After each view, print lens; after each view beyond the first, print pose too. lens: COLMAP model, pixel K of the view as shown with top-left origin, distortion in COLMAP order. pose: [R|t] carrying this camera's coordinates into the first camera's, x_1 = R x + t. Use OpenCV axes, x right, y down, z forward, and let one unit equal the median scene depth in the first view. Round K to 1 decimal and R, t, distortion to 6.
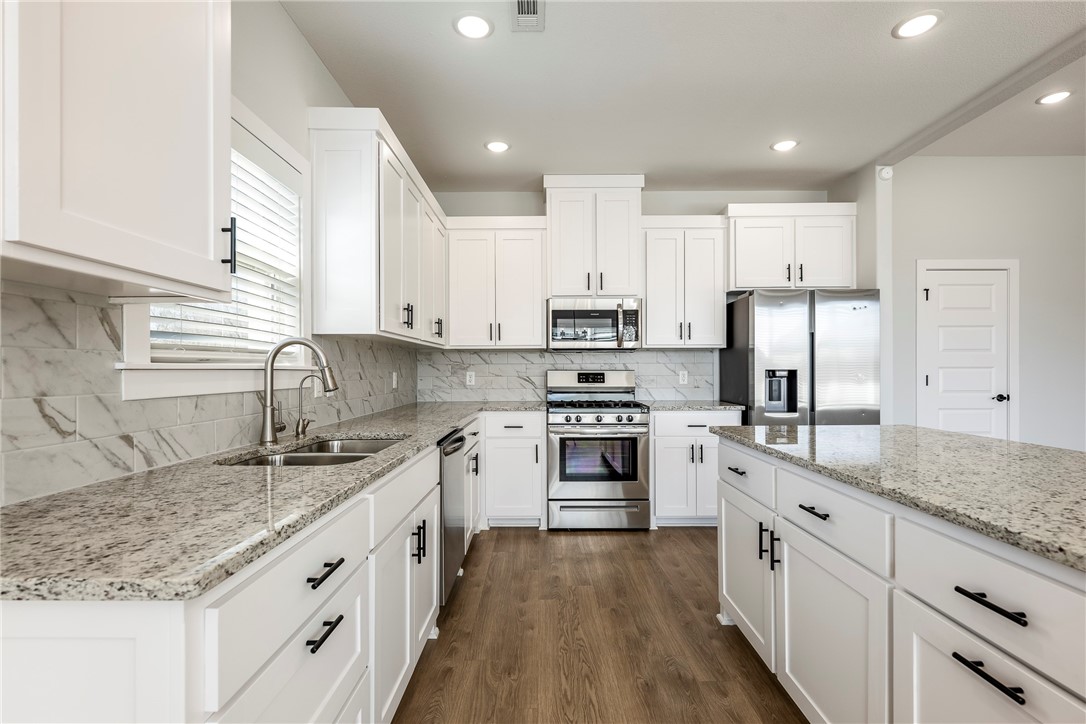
lens RADIAL K [[497.1, 0, 513.4], [0, 497.1, 368.4], [0, 0, 1]] dist [0.008921, -0.000853]
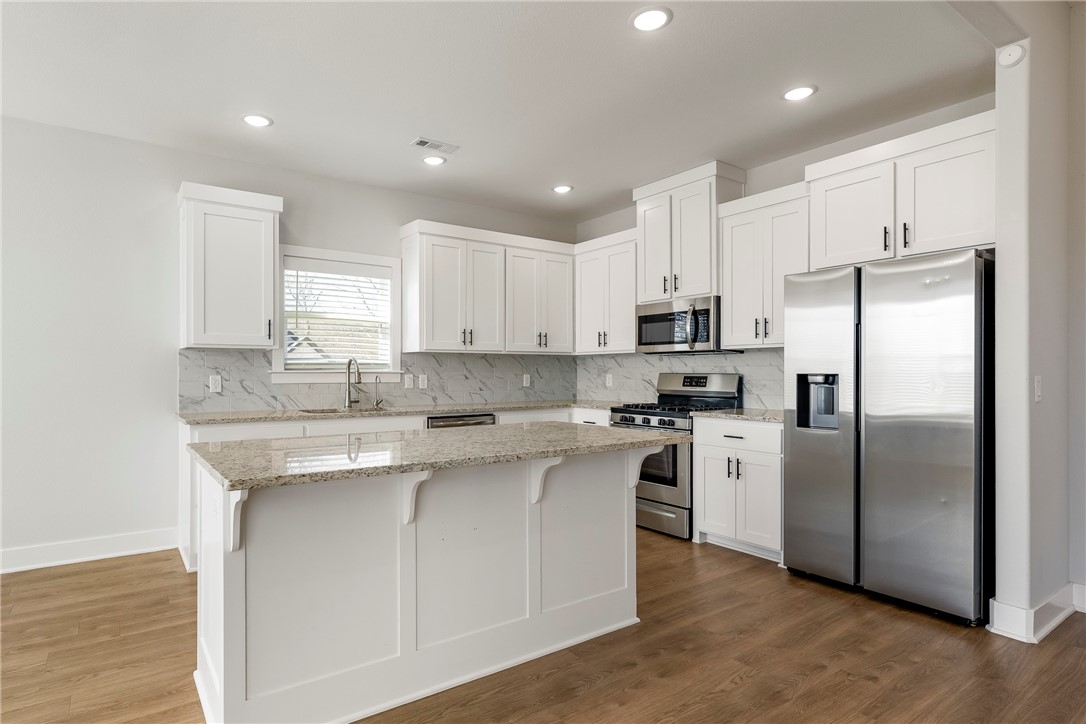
lens RADIAL K [[601.7, 0, 533.5], [0, 601.7, 367.7], [0, 0, 1]] dist [-0.000421, -0.000063]
pose [[0.567861, -0.003283, -0.823118, 1.003558], [0.001811, 0.999995, -0.002739, -0.005120], [0.823122, 0.000065, 0.567864, 0.096172]]
